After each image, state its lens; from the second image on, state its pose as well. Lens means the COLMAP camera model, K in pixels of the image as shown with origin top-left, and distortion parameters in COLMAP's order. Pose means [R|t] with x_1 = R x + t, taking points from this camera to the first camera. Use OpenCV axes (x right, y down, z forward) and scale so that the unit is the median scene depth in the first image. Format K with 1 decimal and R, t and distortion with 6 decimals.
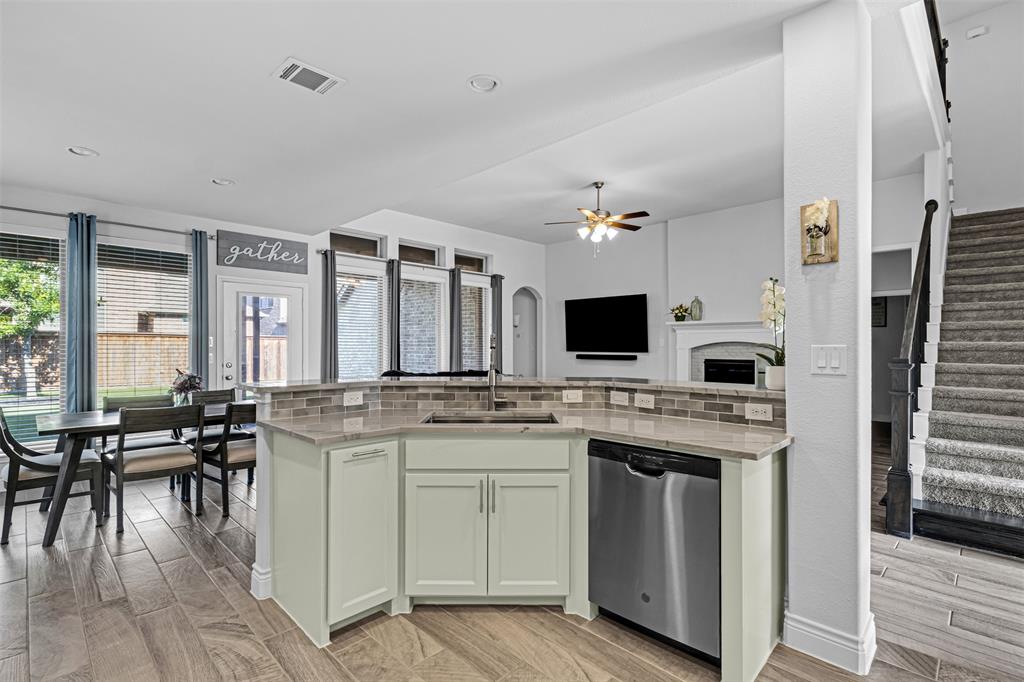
lens RADIAL K [[479.6, 0, 500.4], [0, 479.6, 345.2], [0, 0, 1]] dist [0.005446, 0.000979]
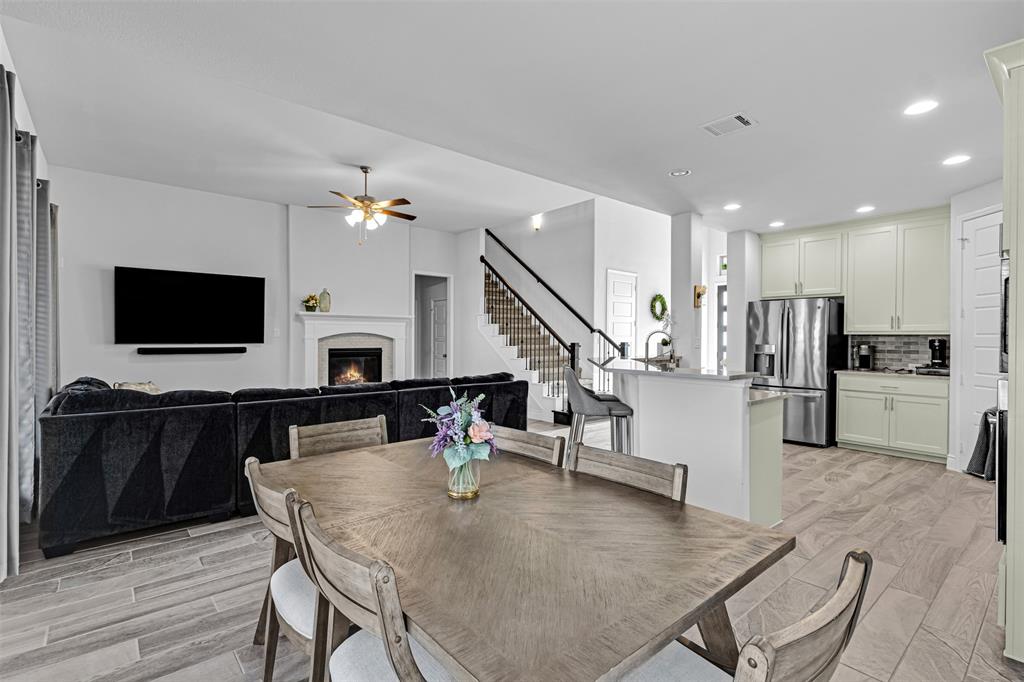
lens RADIAL K [[479.6, 0, 505.4], [0, 479.6, 339.7], [0, 0, 1]] dist [0.005446, 0.000979]
pose [[0.076195, -0.007656, 0.997064, -0.780699], [-0.004052, 0.999960, 0.007988, -0.001093], [-0.997085, -0.004649, 0.076161, 0.682431]]
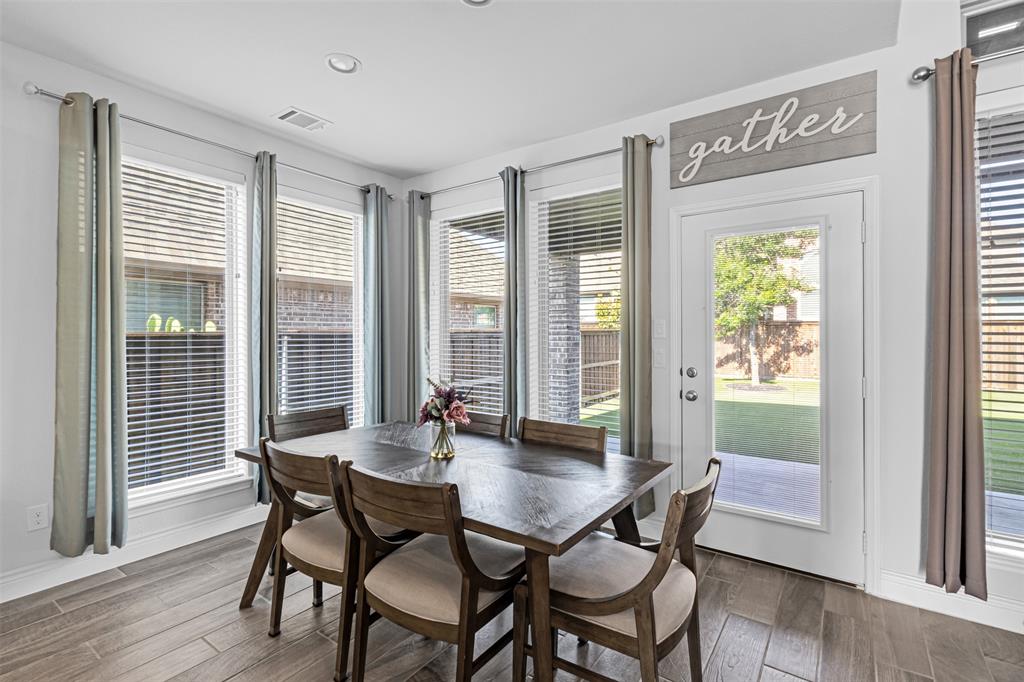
lens RADIAL K [[479.6, 0, 515.7], [0, 479.6, 336.7], [0, 0, 1]] dist [0.005446, 0.000979]
pose [[0.167943, 0.003060, -0.985792, -0.076084], [-0.000018, 0.999995, 0.003101, 0.000026], [0.985797, -0.000503, 0.167942, 0.724215]]
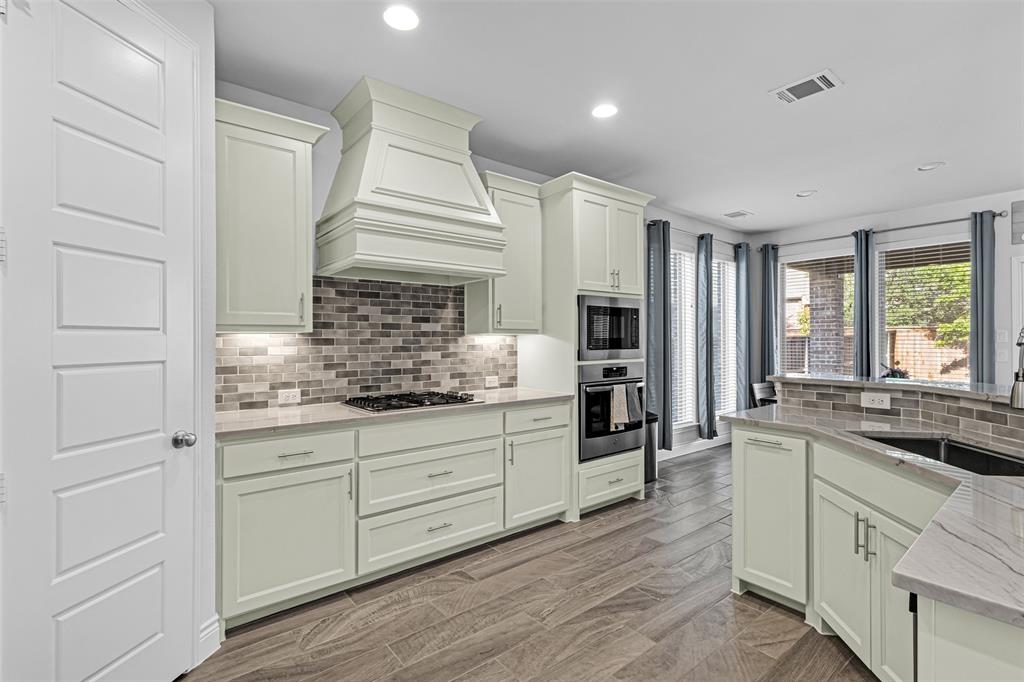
lens RADIAL K [[479.6, 0, 507.1], [0, 479.6, 335.6], [0, 0, 1]] dist [0.005446, 0.000979]
pose [[-0.106495, -0.009725, -0.994266, 0.332864], [-0.001824, 0.999952, -0.009586, 0.000359], [0.994312, 0.000793, -0.106508, 0.212502]]
